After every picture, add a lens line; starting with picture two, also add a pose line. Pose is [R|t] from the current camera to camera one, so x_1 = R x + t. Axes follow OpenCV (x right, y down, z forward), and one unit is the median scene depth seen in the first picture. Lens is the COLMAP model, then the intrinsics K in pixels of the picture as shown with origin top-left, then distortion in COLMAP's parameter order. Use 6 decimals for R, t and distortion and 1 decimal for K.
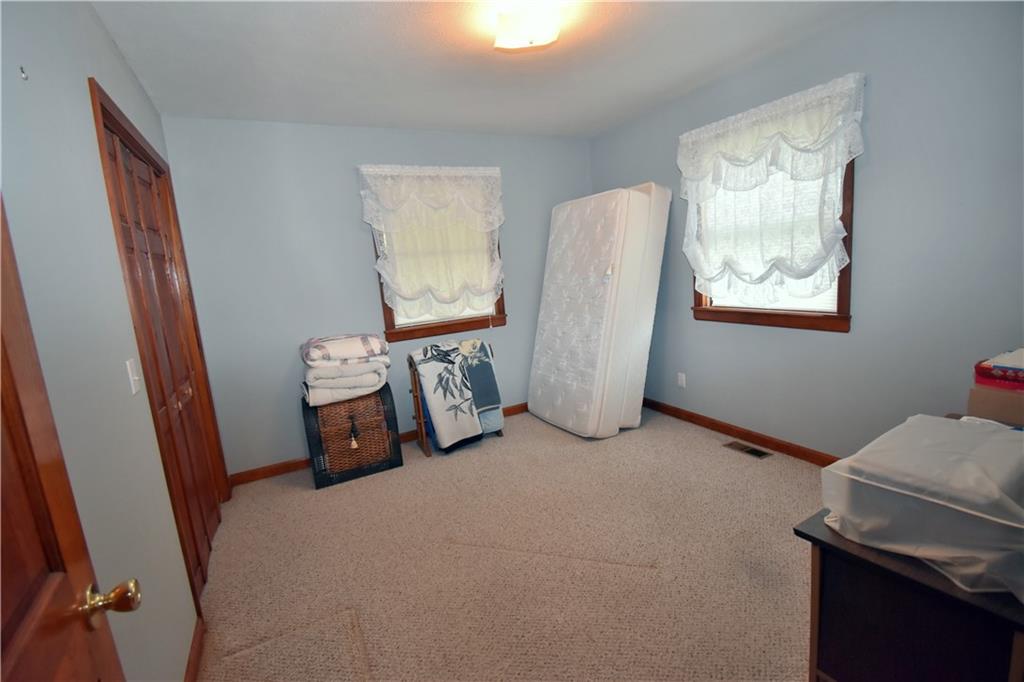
lens RADIAL K [[451.3, 0, 514.2], [0, 451.3, 337.6], [0, 0, 1]] dist [0.019490, -0.028425]
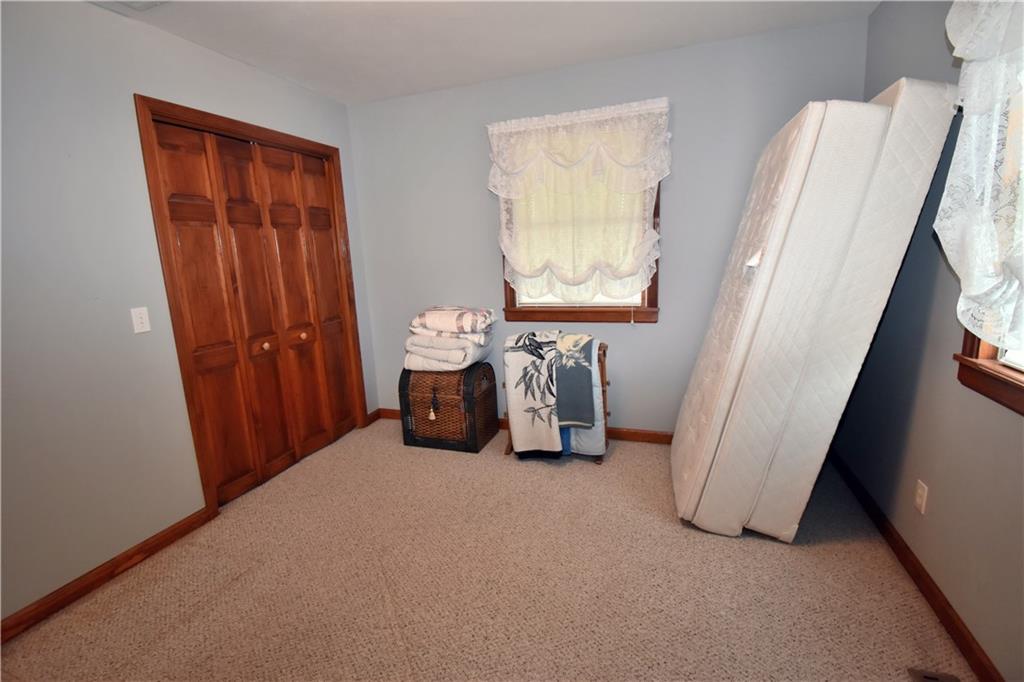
lens RADIAL K [[451.3, 0, 514.2], [0, 451.3, 337.6], [0, 0, 1]] dist [0.019490, -0.028425]
pose [[0.687806, 0.189704, -0.700667, 0.404580], [-0.129434, 0.981830, 0.138770, -0.089993], [0.714261, -0.004757, 0.699863, 0.384476]]
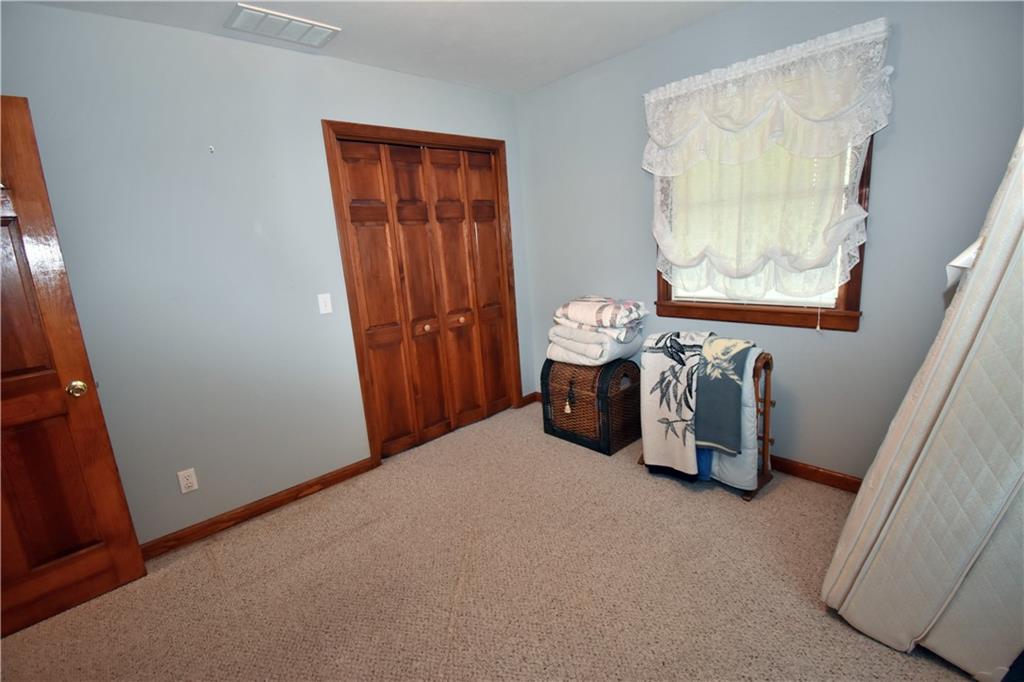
lens RADIAL K [[451.3, 0, 514.2], [0, 451.3, 337.6], [0, 0, 1]] dist [0.019490, -0.028425]
pose [[0.267065, 0.264229, -0.926747, 0.444336], [-0.103868, 0.963966, 0.244908, -0.131299], [0.958065, 0.030853, 0.284886, 0.544205]]
